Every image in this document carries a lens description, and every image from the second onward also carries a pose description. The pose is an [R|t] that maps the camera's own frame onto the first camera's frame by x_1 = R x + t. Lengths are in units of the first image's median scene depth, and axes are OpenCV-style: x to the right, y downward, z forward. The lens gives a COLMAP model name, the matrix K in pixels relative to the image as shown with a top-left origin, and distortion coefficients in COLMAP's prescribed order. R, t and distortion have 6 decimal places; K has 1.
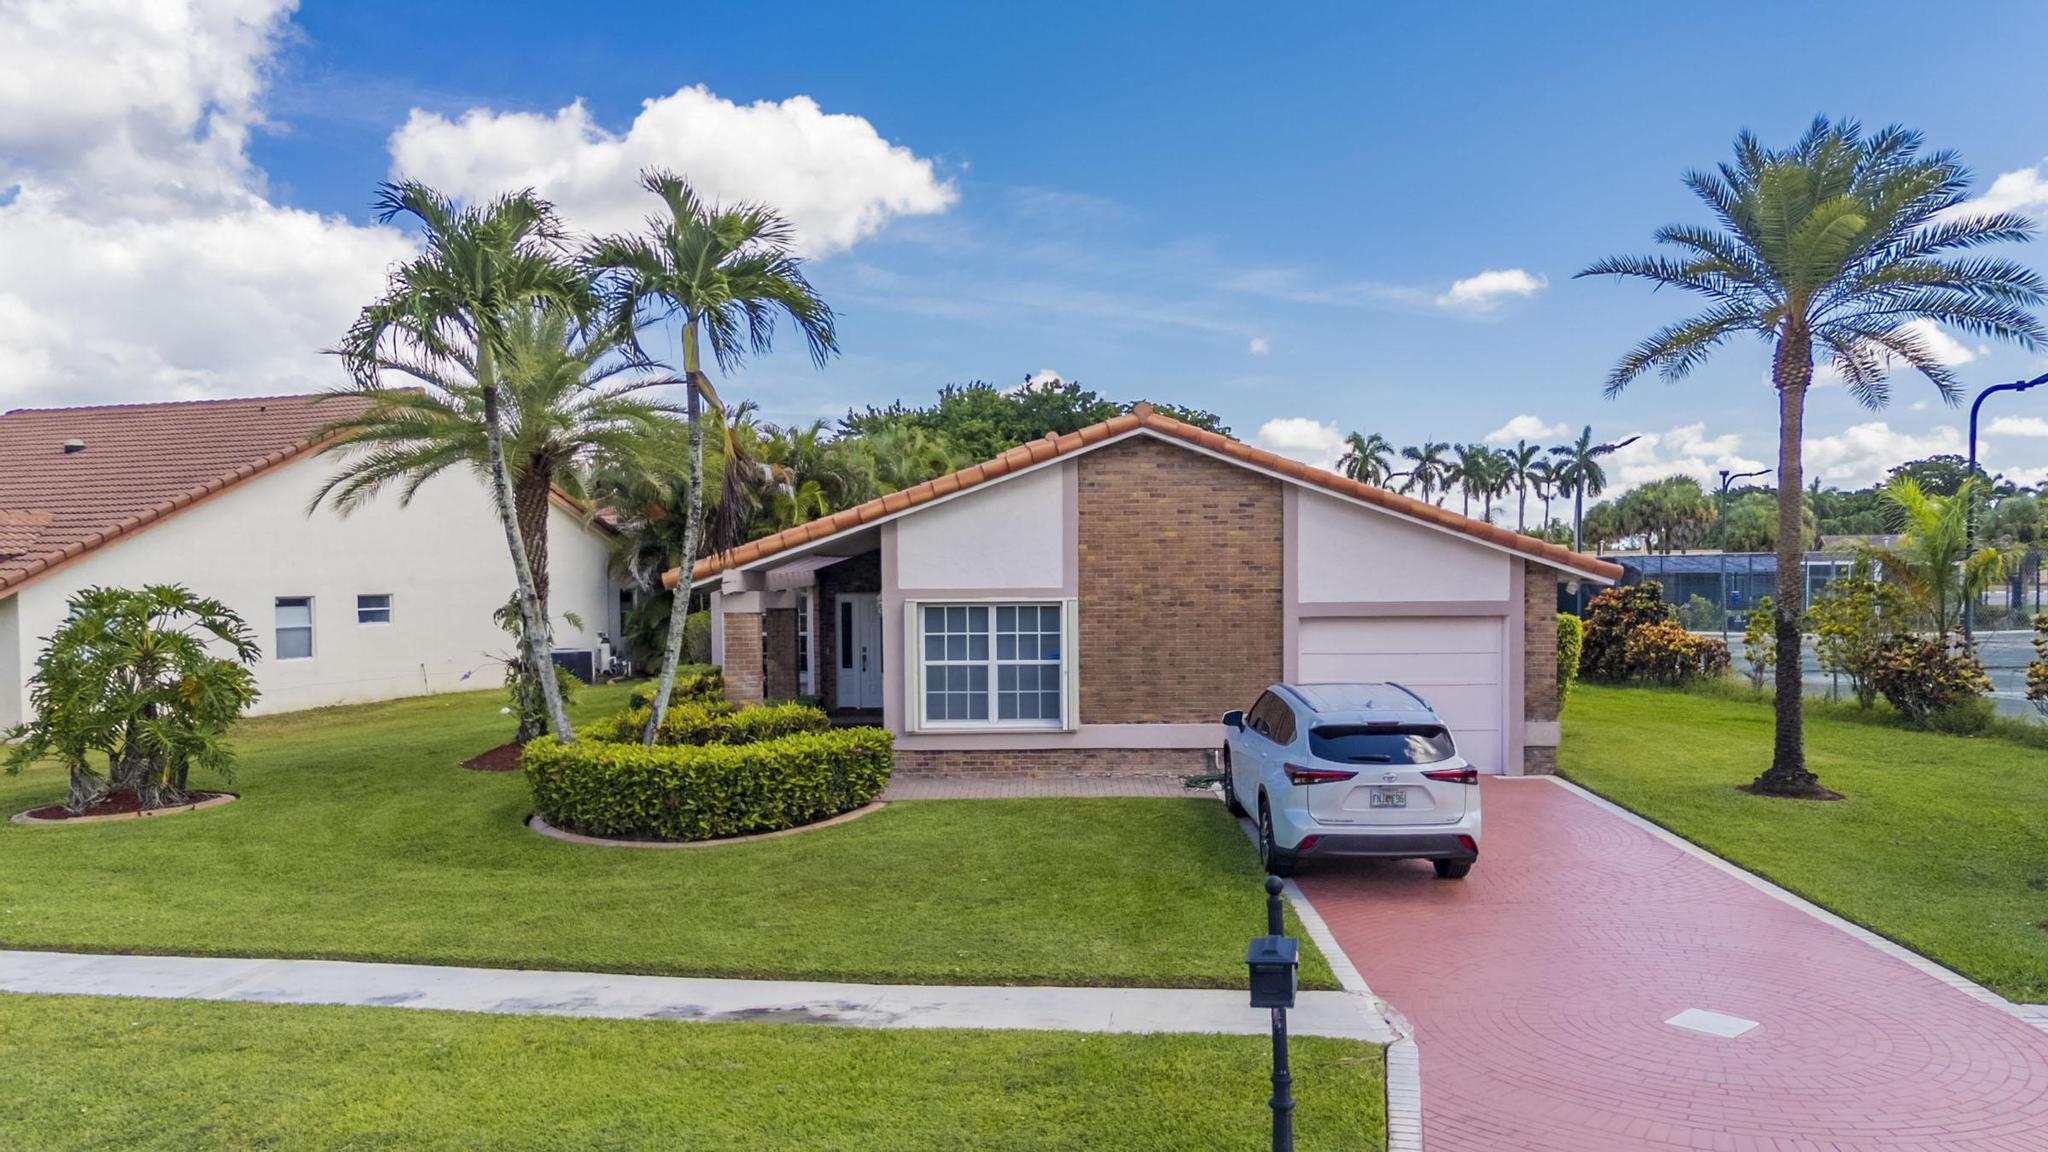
lens RADIAL K [[1523.6, 0, 1043.0], [0, 1523.6, 664.0], [0, 0, 1]] dist [0.053473, 0.021448]
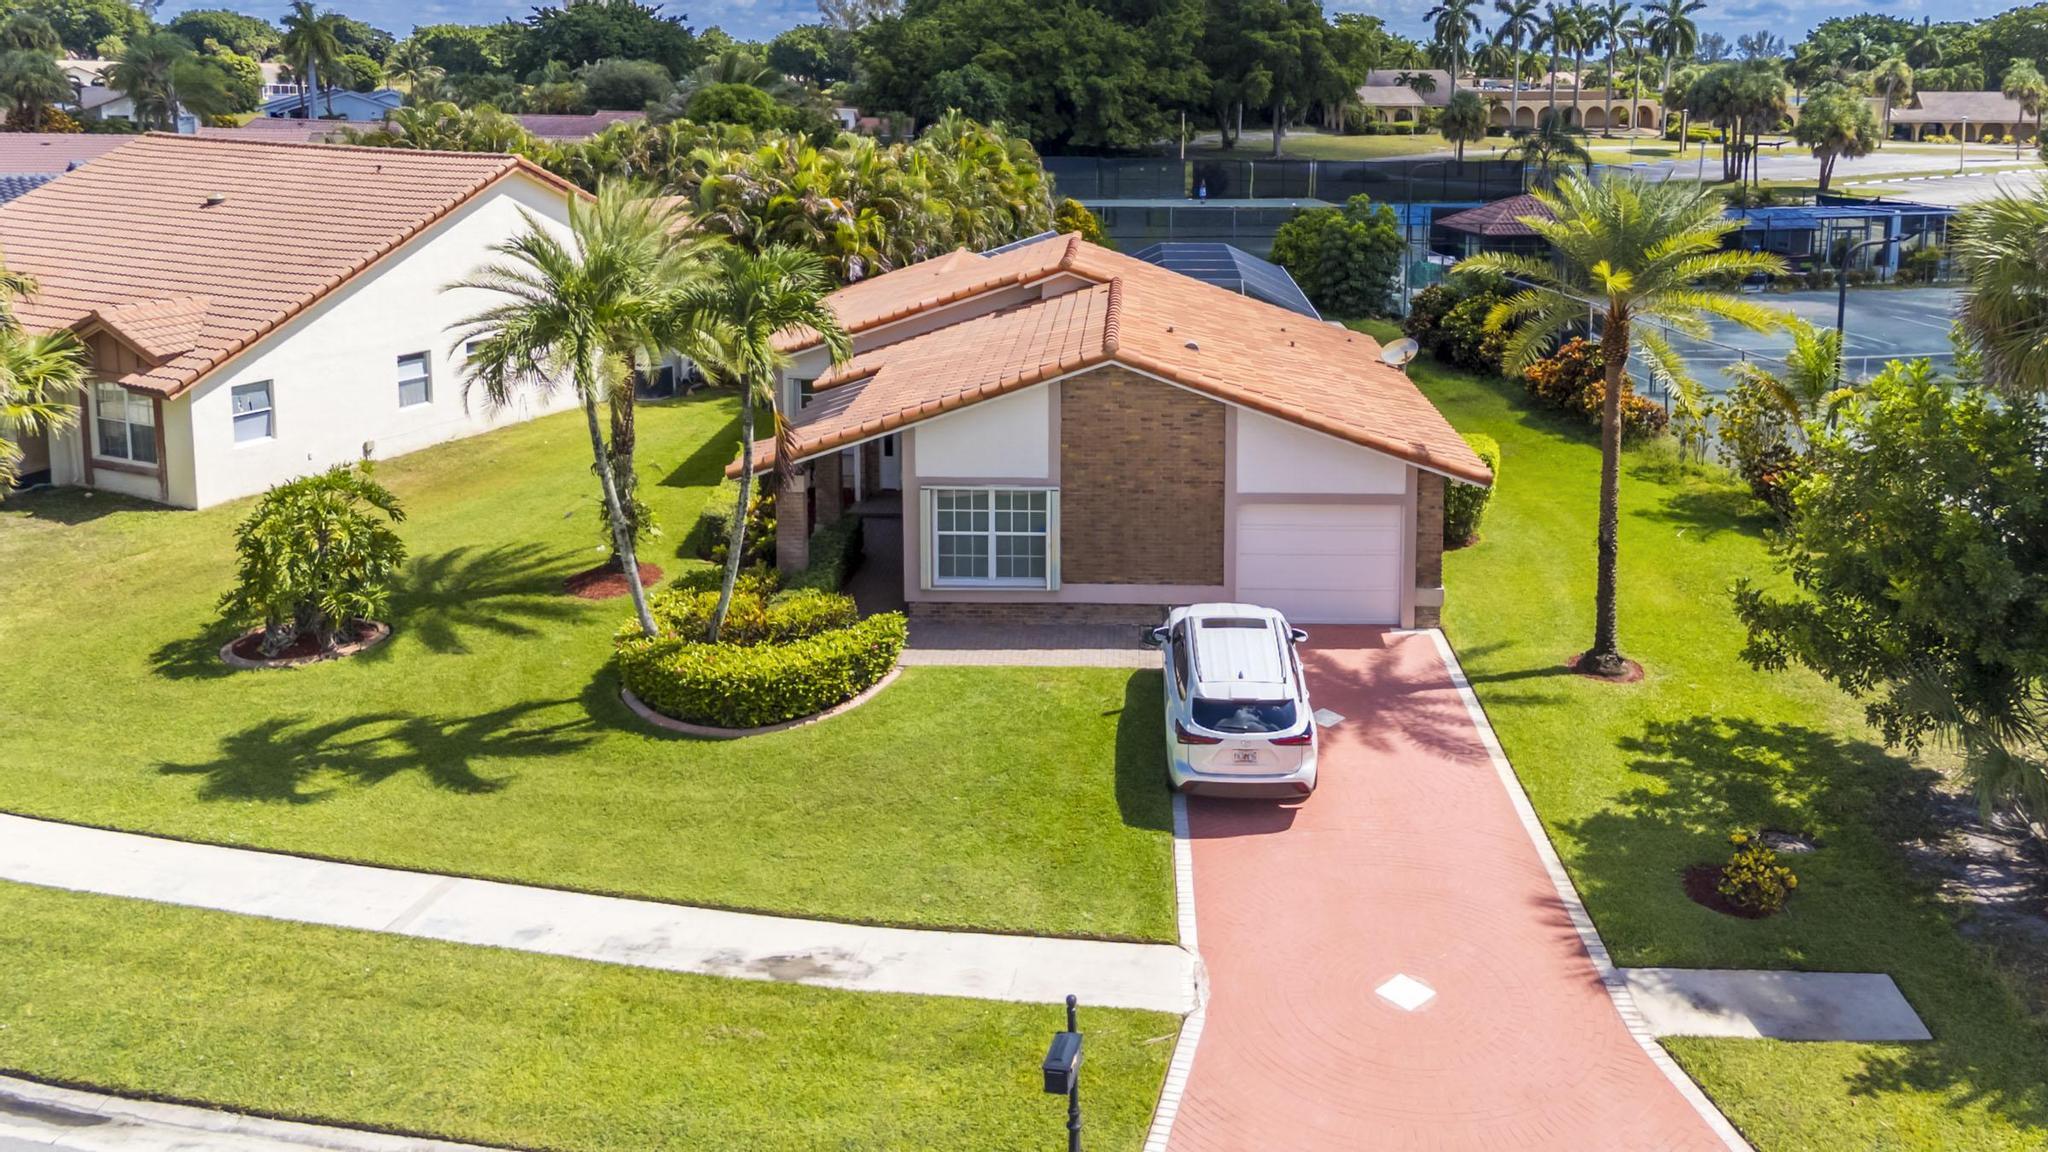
lens RADIAL K [[1523.6, 0, 1123.3], [0, 1523.6, 422.0], [0, 0, 1]] dist [0.053473, 0.021448]
pose [[0.999811, 0.016908, -0.009559, 0.085627], [-0.015097, 0.986130, 0.165288, -0.300938], [0.012221, -0.165112, 0.986199, -0.212363]]
